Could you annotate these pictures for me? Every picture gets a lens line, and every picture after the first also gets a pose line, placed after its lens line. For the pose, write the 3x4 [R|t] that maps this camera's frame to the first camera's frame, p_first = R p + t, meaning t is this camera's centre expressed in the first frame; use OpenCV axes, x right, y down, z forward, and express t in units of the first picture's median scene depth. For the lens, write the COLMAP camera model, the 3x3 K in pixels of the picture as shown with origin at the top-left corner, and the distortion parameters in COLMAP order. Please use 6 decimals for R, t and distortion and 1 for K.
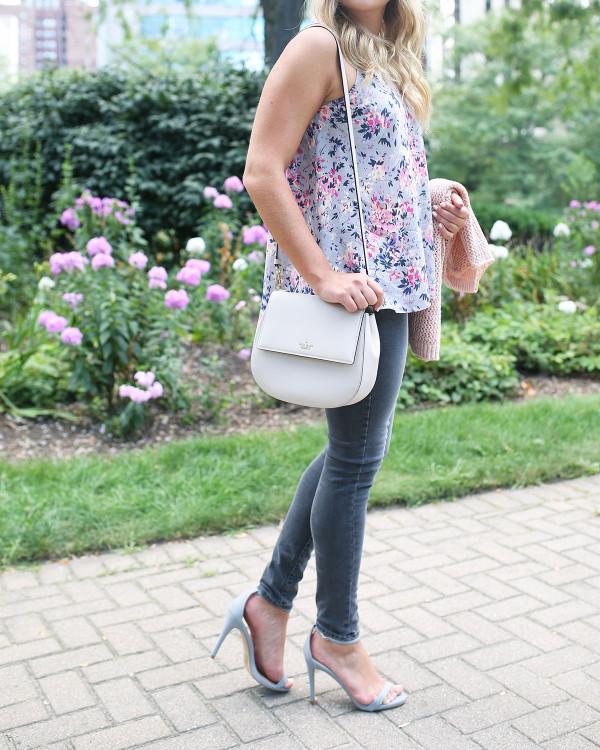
lens RADIAL K [[950.9, 0, 338.3], [0, 950.9, 257.3], [0, 0, 1]] dist [-0.033595, 0.048394]
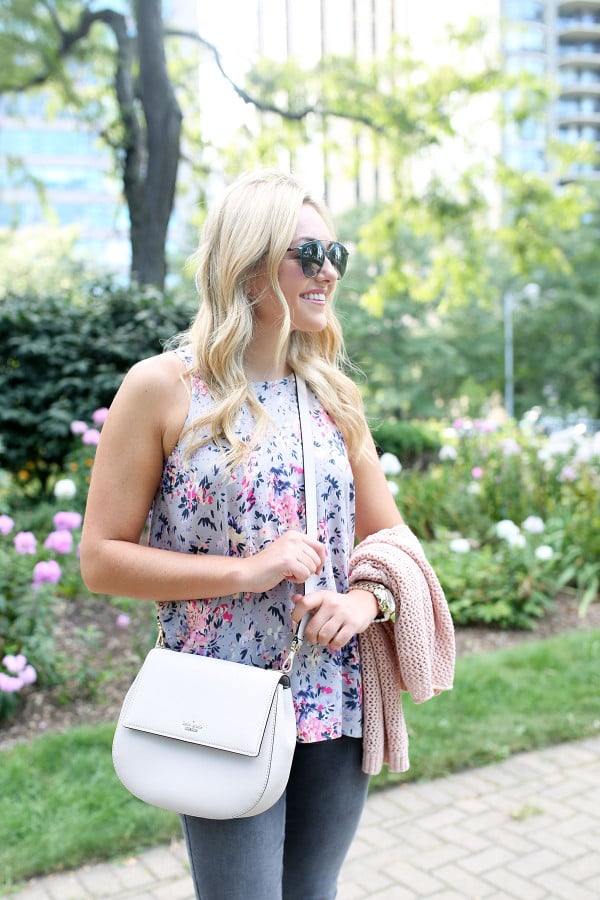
lens RADIAL K [[965.8, 0, 272.1], [0, 965.8, 504.9], [0, 0, 1]] dist [-0.023620, 0.011350]
pose [[0.997676, -0.021883, 0.064529, -0.012444], [0.018055, 0.998076, 0.059322, -0.067875], [-0.065703, -0.058019, 0.996151, 0.062494]]
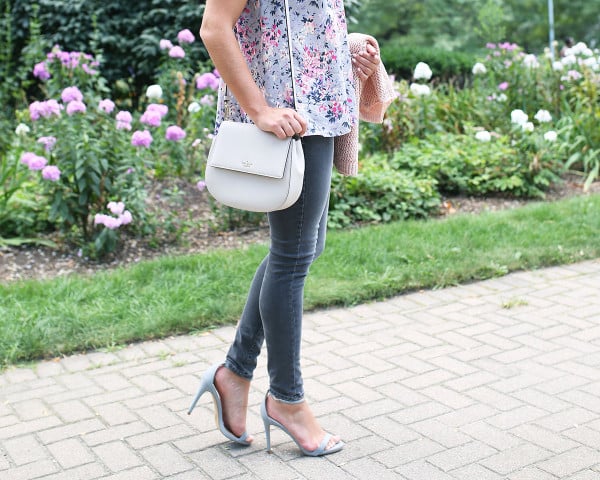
lens RADIAL K [[887.9, 0, 308.0], [0, 887.9, 82.6], [0, 0, 1]] dist [-0.037416, 0.058822]
pose [[0.999151, -0.028359, 0.029884, 0.001443], [0.028910, 0.999417, -0.018177, 0.001749], [-0.029351, 0.019026, 0.999388, -0.078920]]
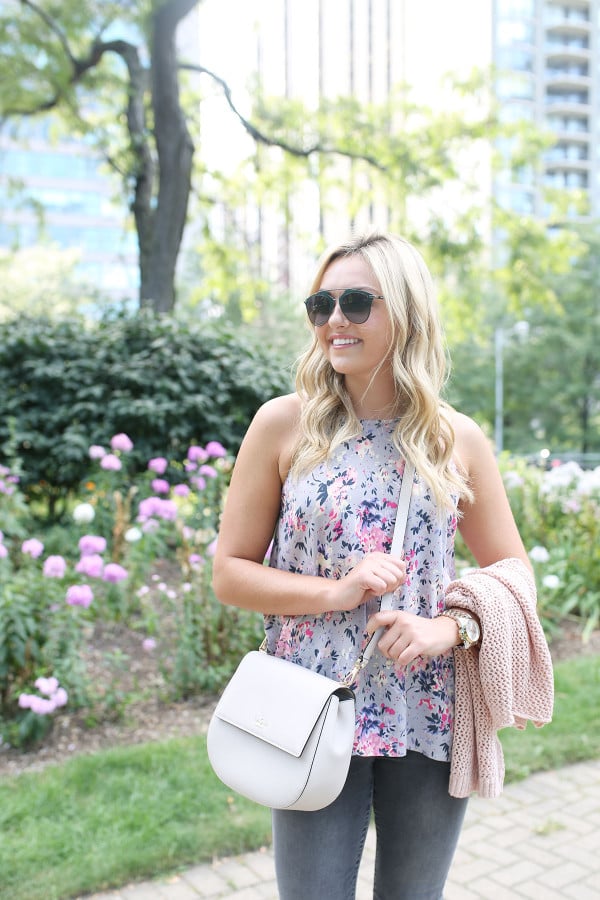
lens RADIAL K [[957.1, 0, 339.9], [0, 957.1, 502.3], [0, 0, 1]] dist [-0.031977, 0.029697]
pose [[0.989373, -0.002866, 0.145368, -0.051161], [-0.001515, 0.999548, 0.030023, -0.071146], [-0.145389, -0.029925, 0.988922, 0.043458]]
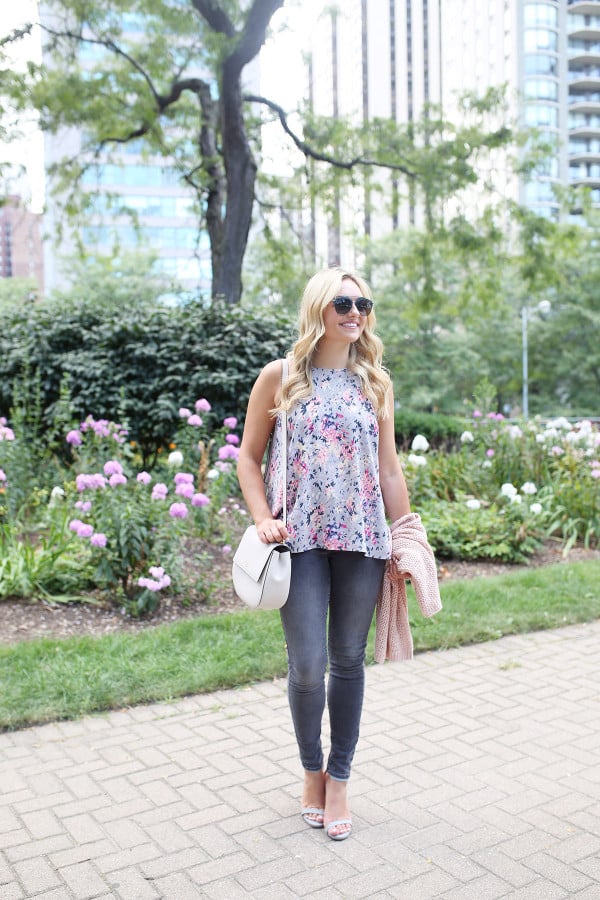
lens RADIAL K [[858.5, 0, 309.2], [0, 858.5, 451.5], [0, 0, 1]] dist [-0.026868, 0.024433]
pose [[0.998428, -0.008756, 0.055360, -0.053030], [0.008025, 0.999878, 0.013421, -0.047430], [-0.055471, -0.012956, 0.998376, -0.169418]]
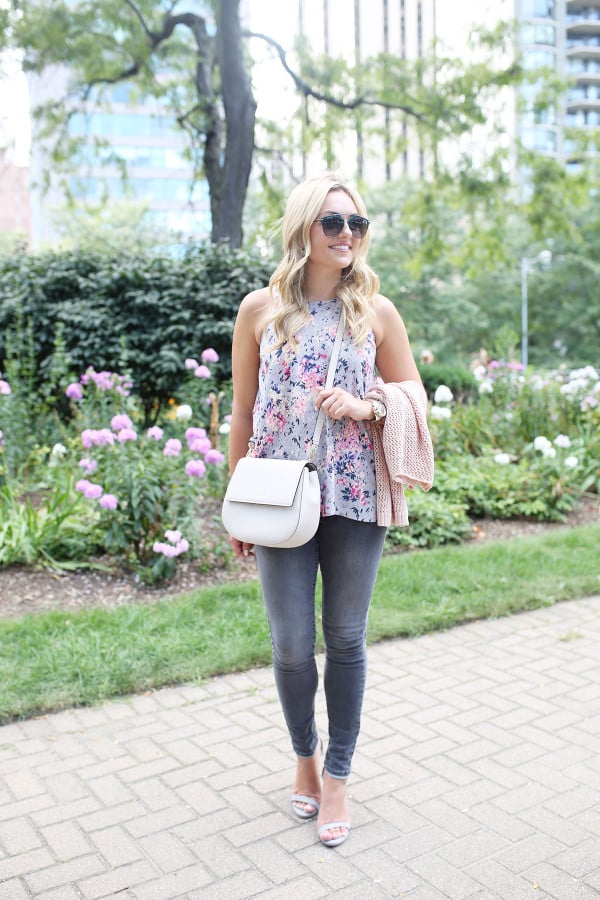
lens RADIAL K [[858.5, 0, 309.2], [0, 858.5, 451.5], [0, 0, 1]] dist [-0.026868, 0.024433]
pose [[0.997761, -0.020086, 0.063796, -0.091208], [0.015941, 0.997769, 0.064829, -0.041021], [-0.064956, -0.063667, 0.995855, -0.069036]]
